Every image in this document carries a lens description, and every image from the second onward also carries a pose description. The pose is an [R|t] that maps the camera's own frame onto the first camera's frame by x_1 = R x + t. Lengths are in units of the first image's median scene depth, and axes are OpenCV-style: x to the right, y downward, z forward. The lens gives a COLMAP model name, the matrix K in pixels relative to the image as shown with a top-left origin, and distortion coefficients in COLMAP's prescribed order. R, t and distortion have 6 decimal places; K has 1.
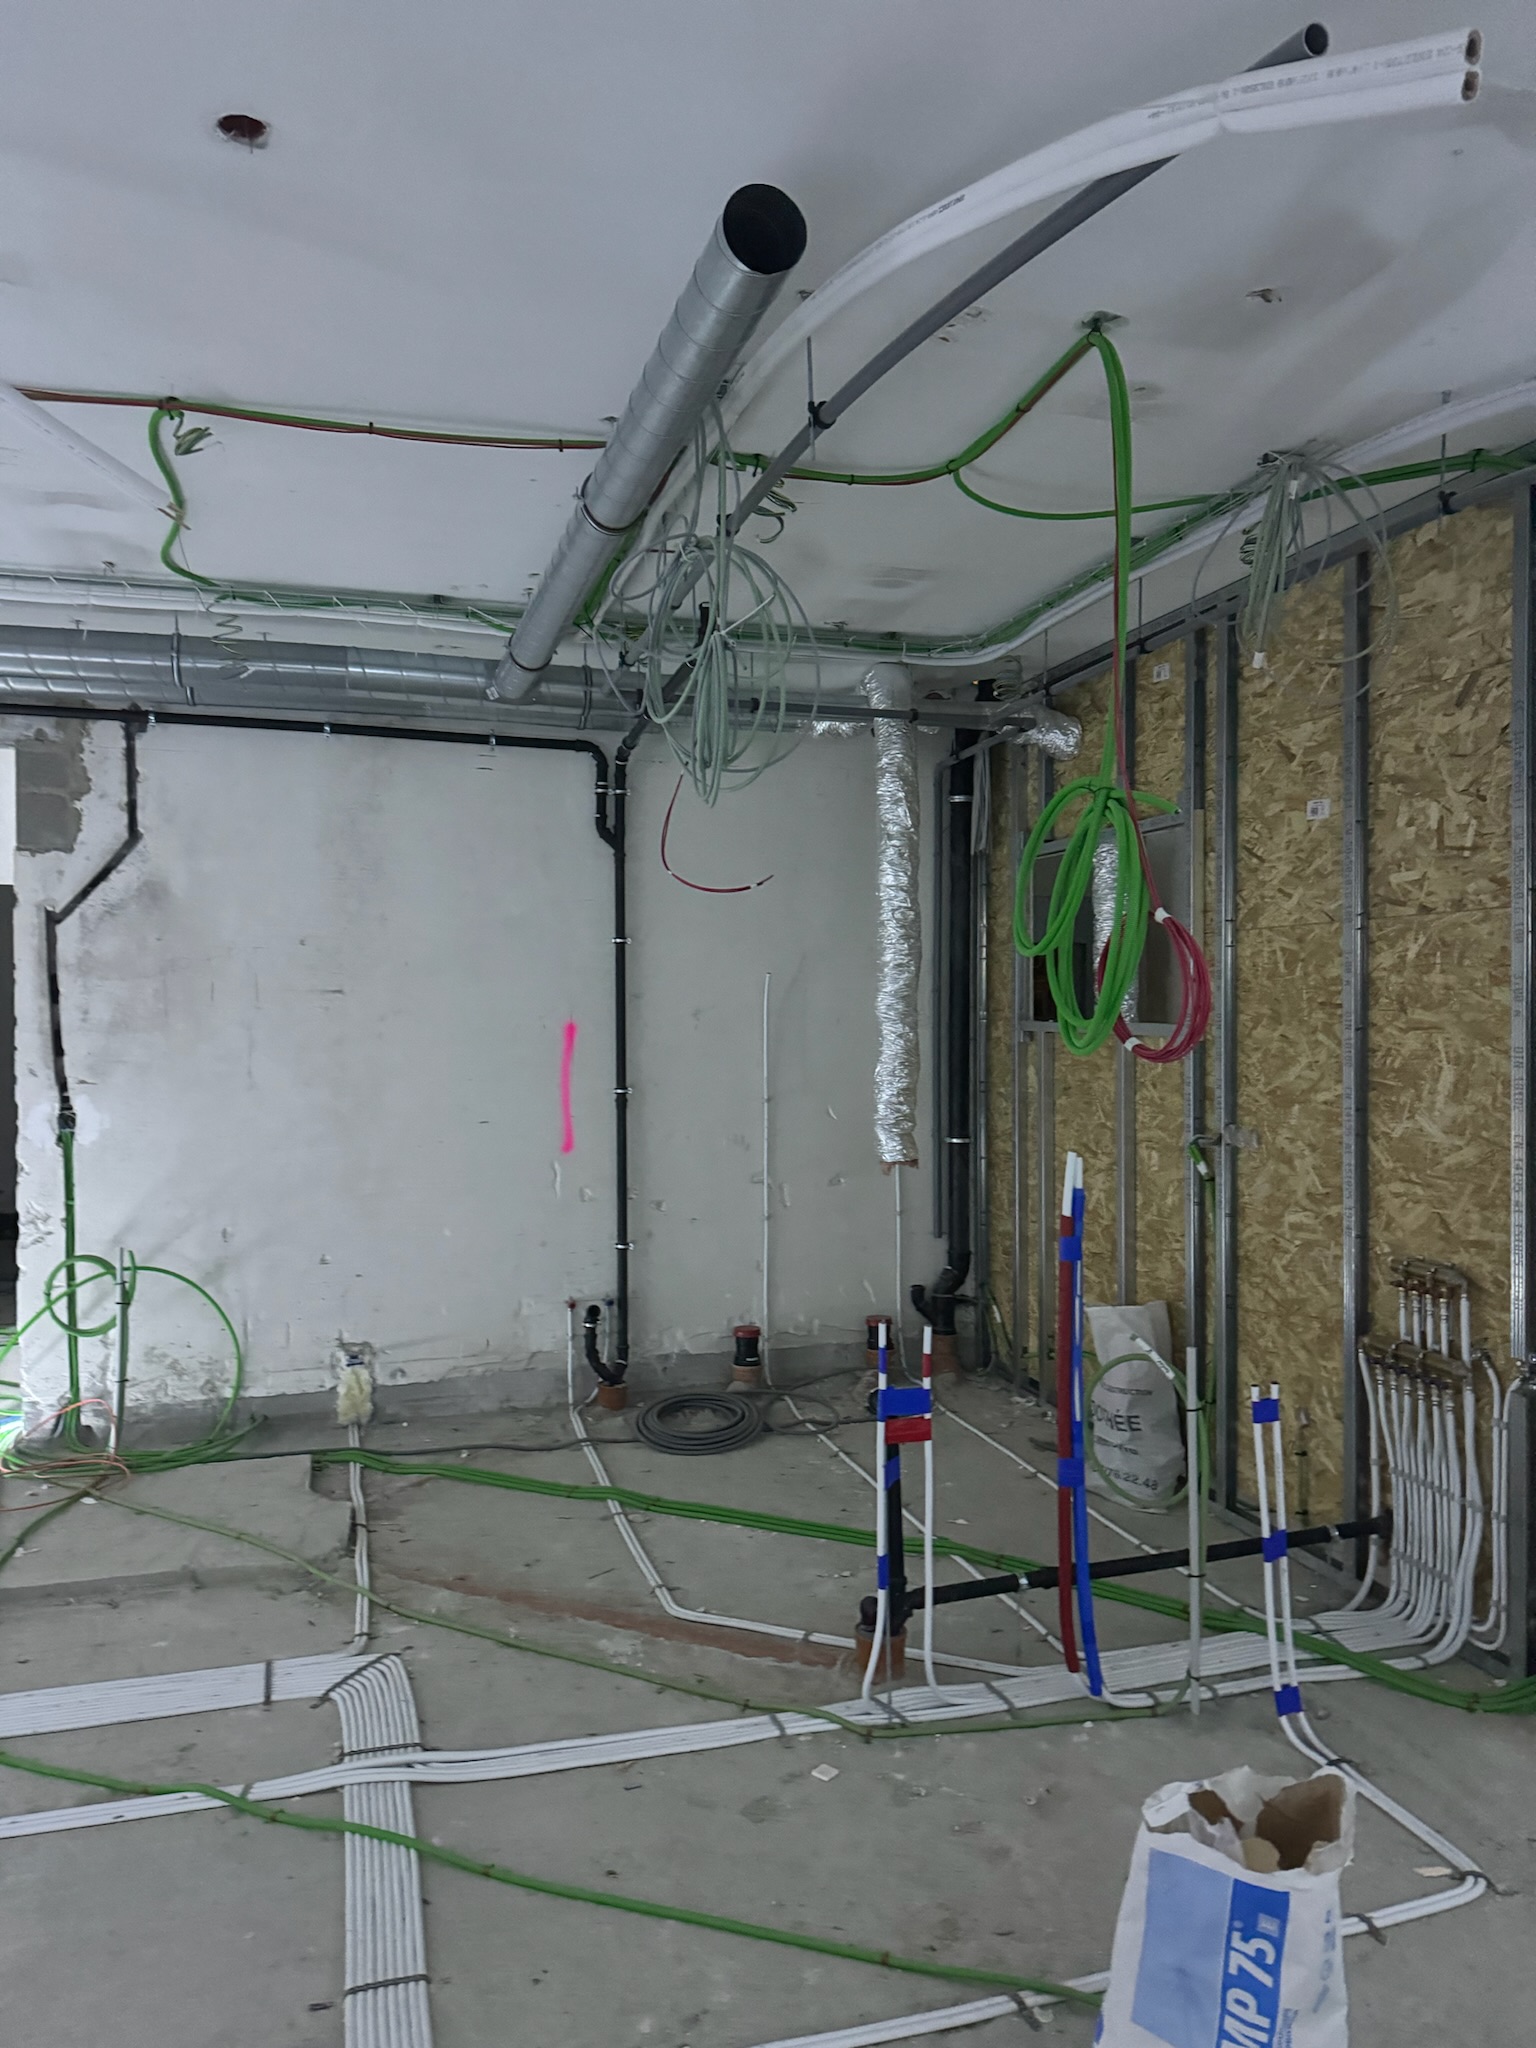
lens RADIAL K [[1423.3, 0, 772.8], [0, 1423.3, 1018.7], [0, 0, 1]] dist [0.010410, -0.025612]
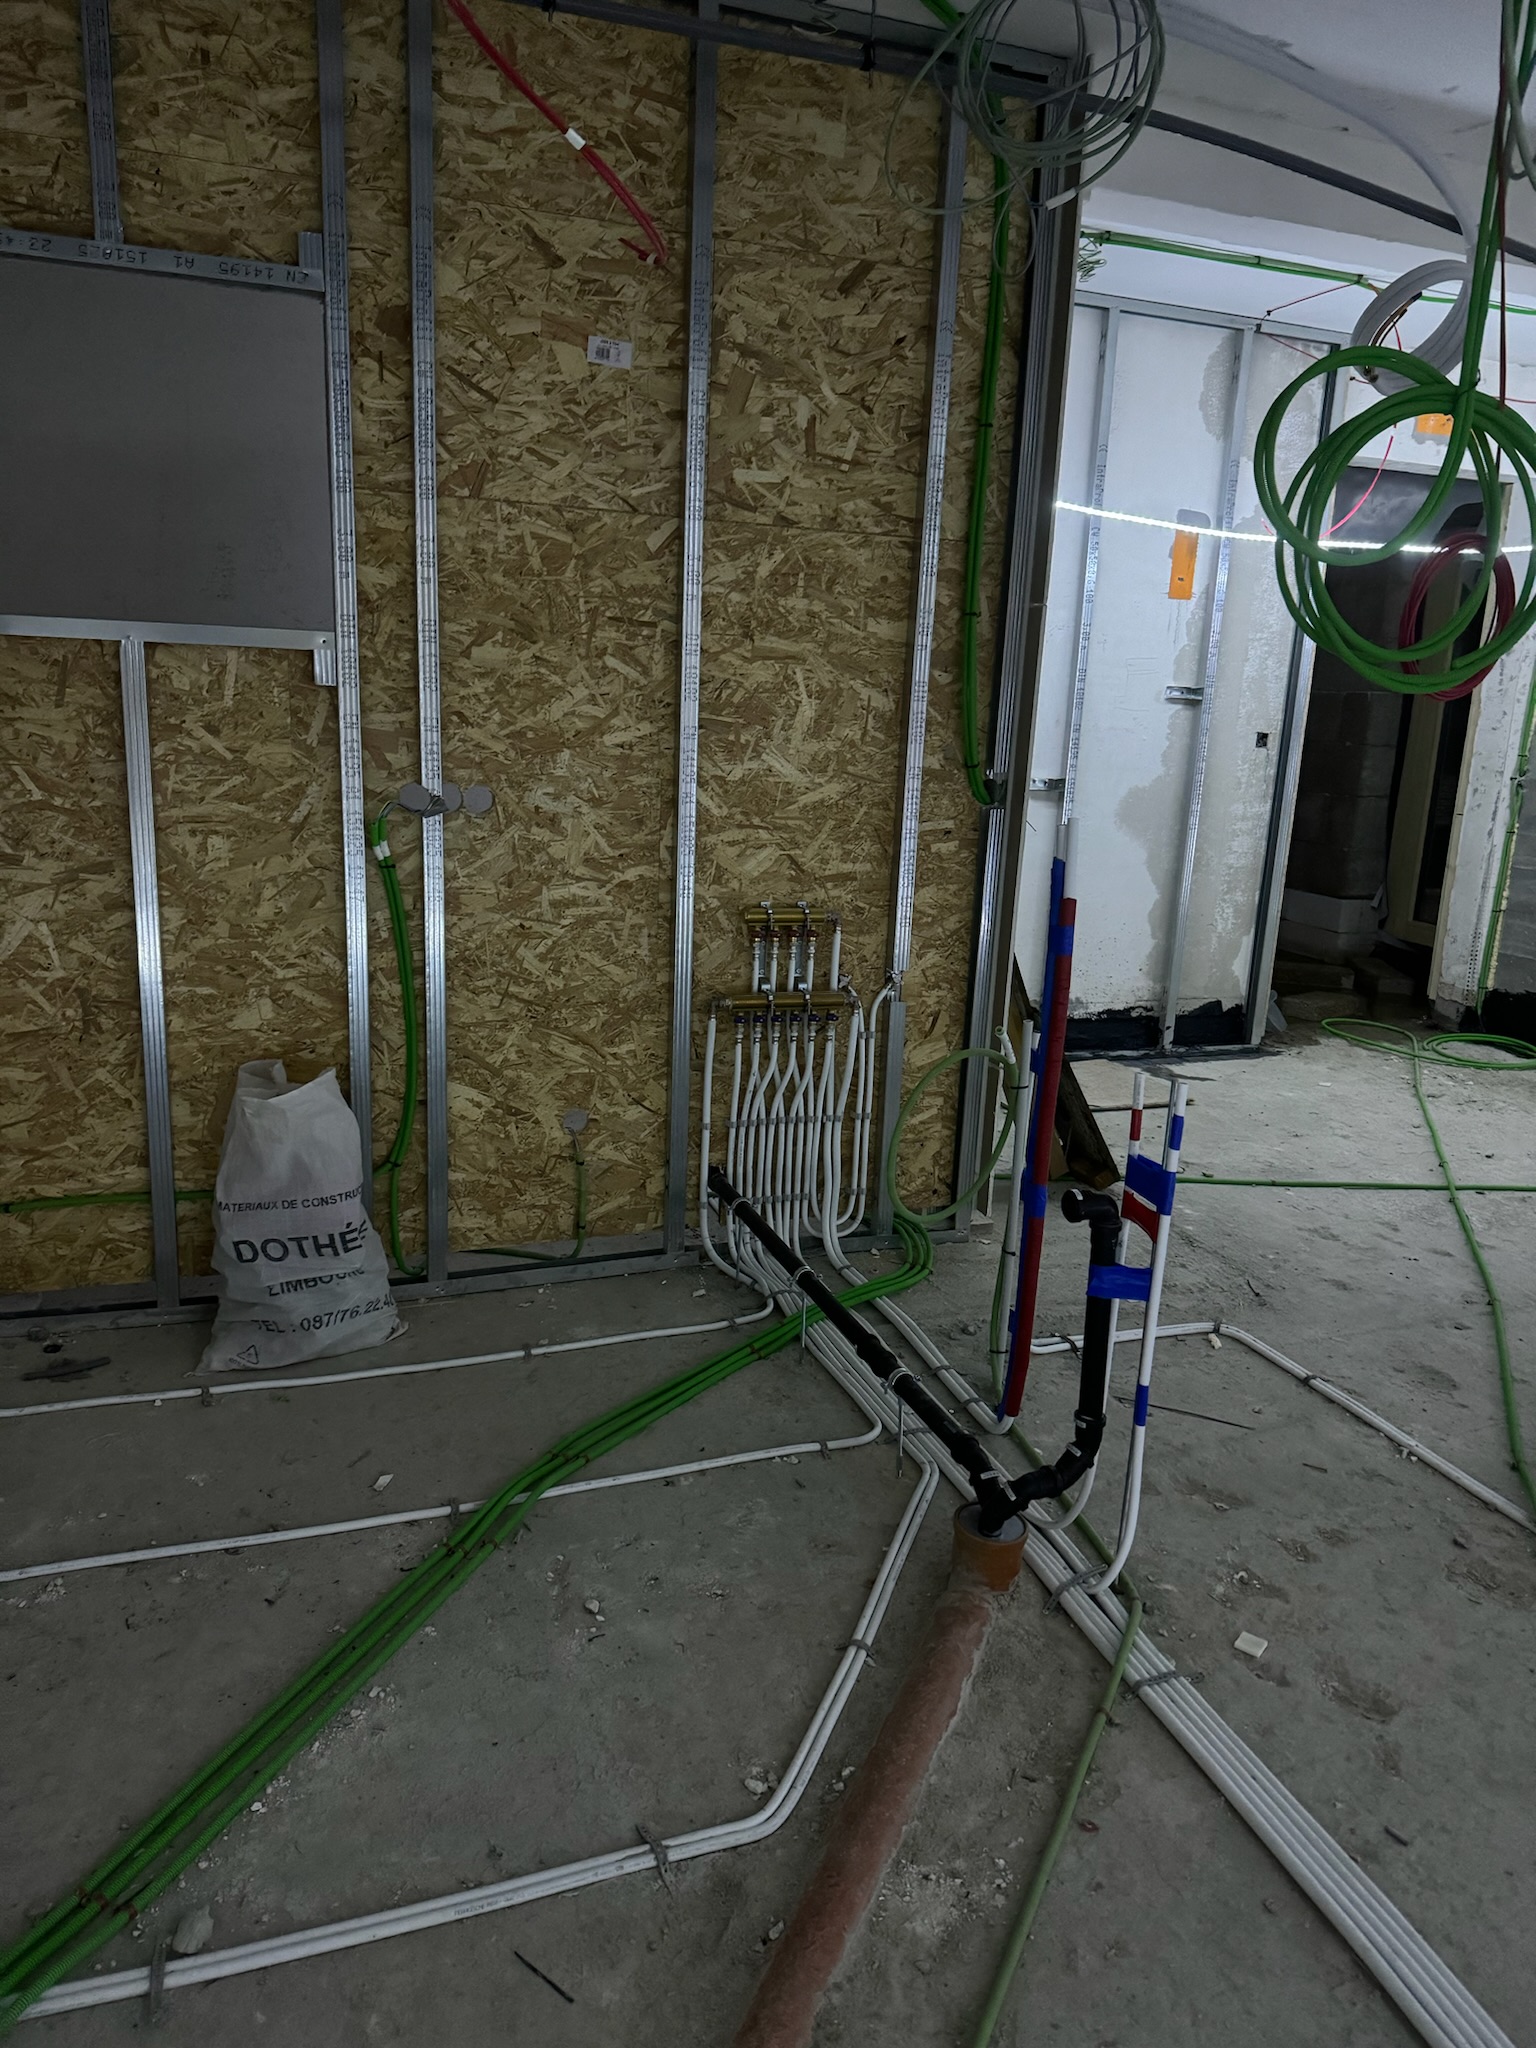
lens RADIAL K [[1423.3, 0, 763.9], [0, 1423.3, 1040.8], [0, 0, 1]] dist [0.010410, -0.025612]
pose [[-0.045883, -0.250890, 0.966927, -0.488356], [-0.042548, 0.967559, 0.249035, 0.017323], [-0.998040, -0.029714, -0.055069, 1.034519]]
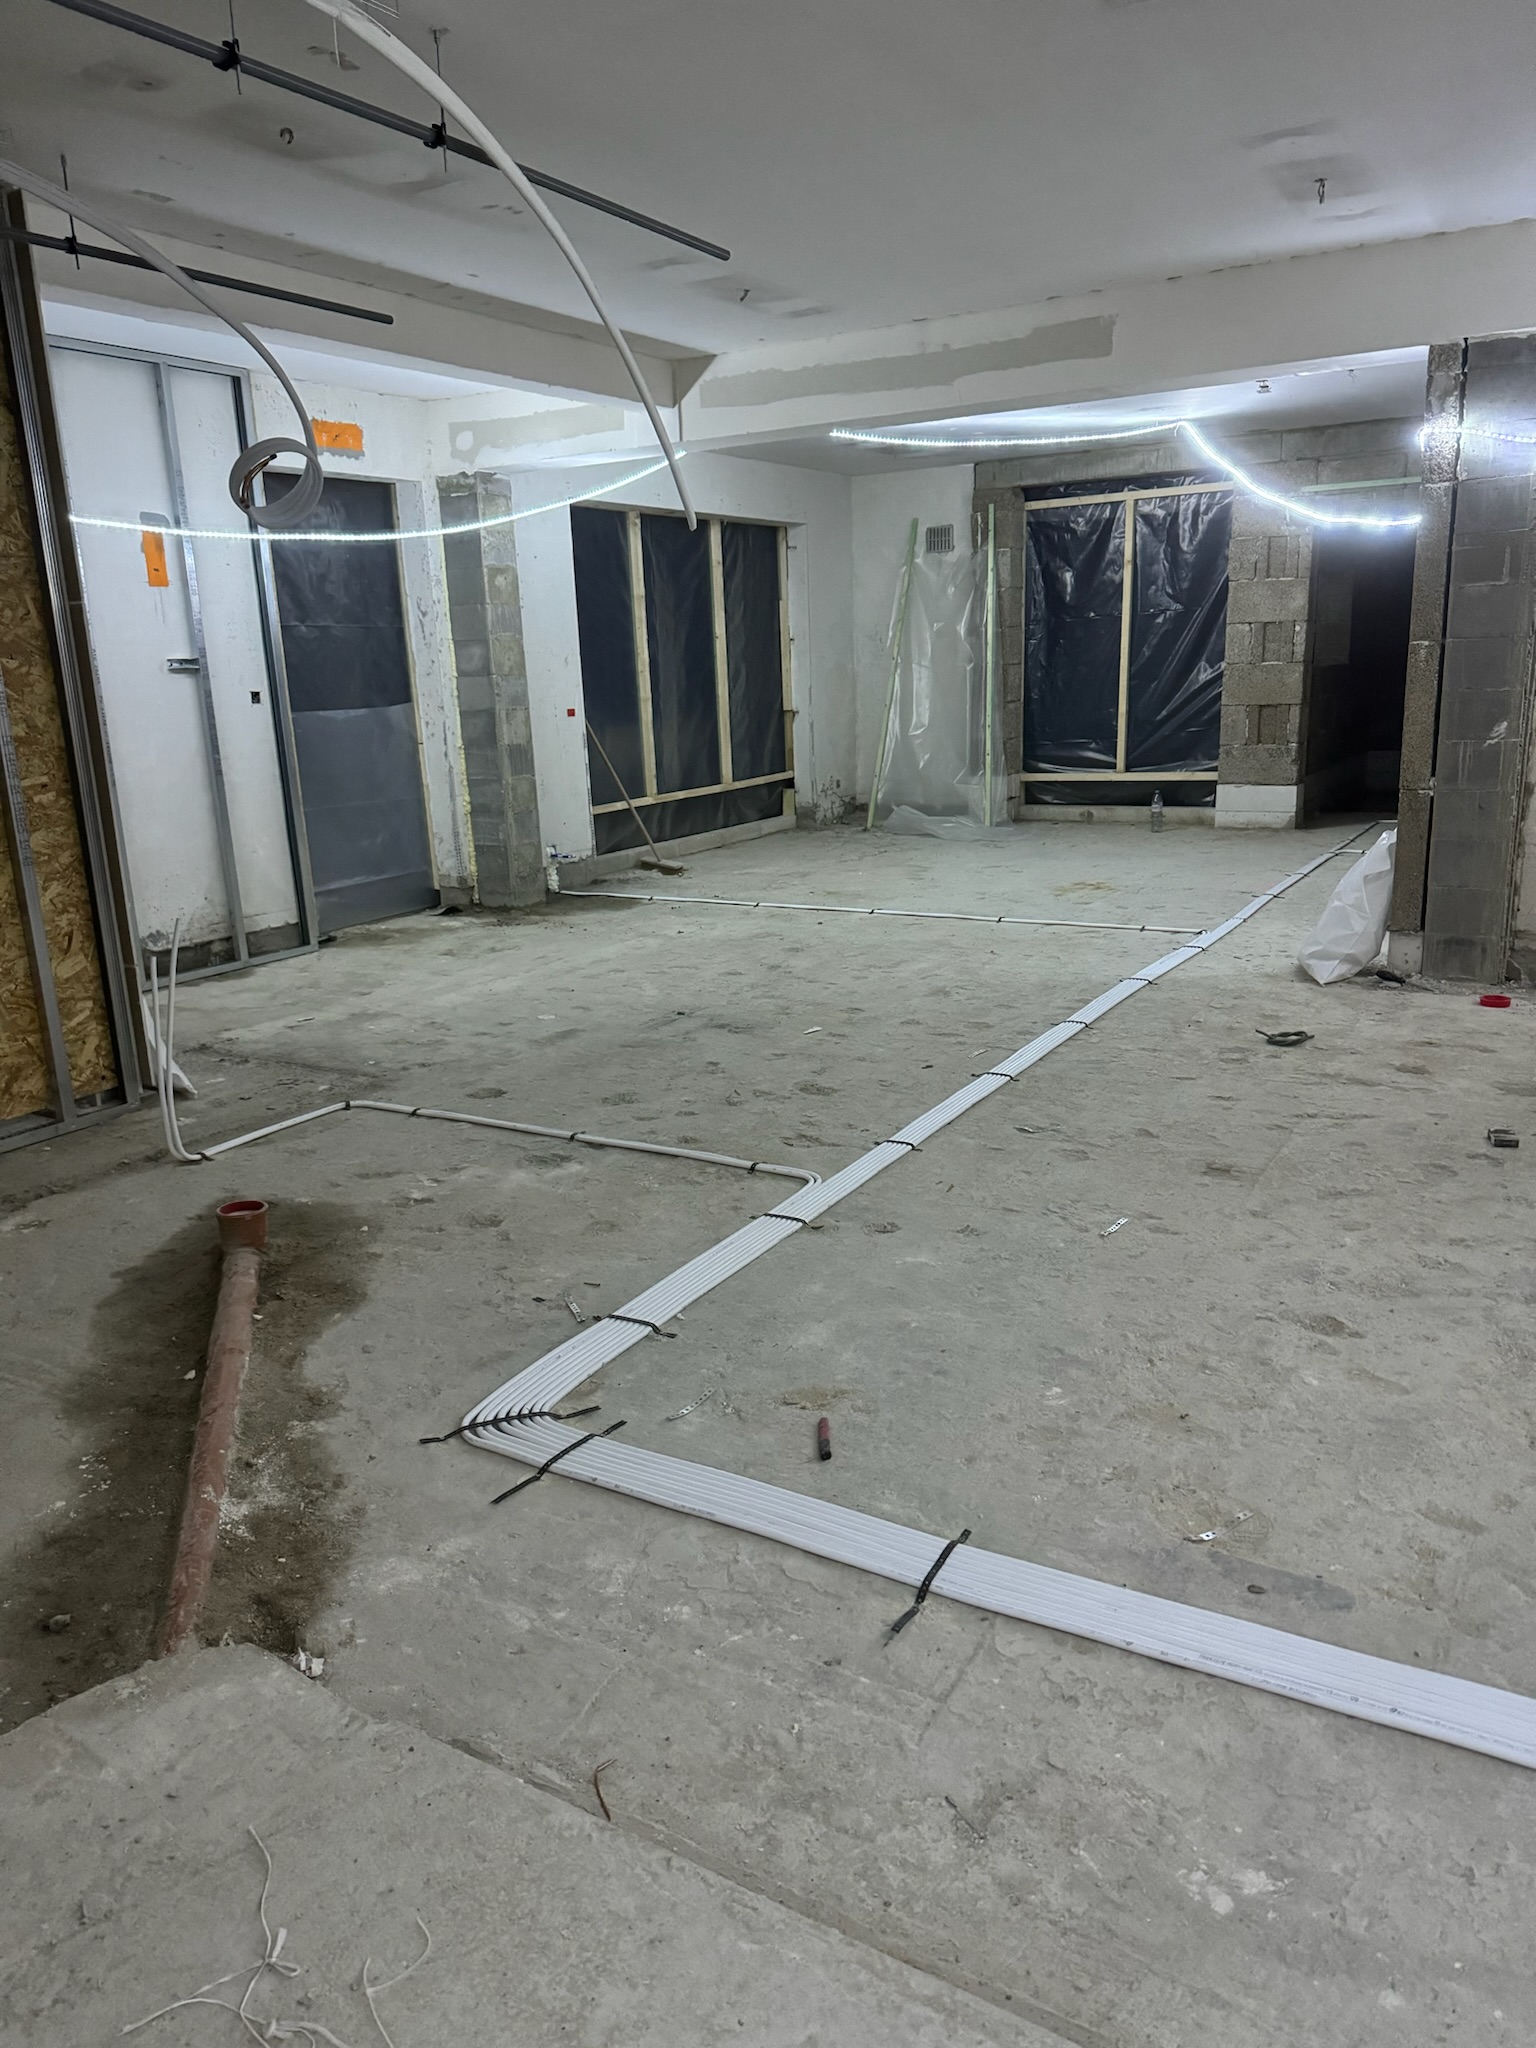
lens RADIAL K [[1423.3, 0, 754.5], [0, 1423.3, 1027.5], [0, 0, 1]] dist [0.010410, -0.025612]
pose [[-0.664383, -0.166347, 0.728646, -0.833893], [0.040520, 0.965466, 0.257358, 0.026860], [-0.746293, 0.200508, -0.634699, 1.216921]]
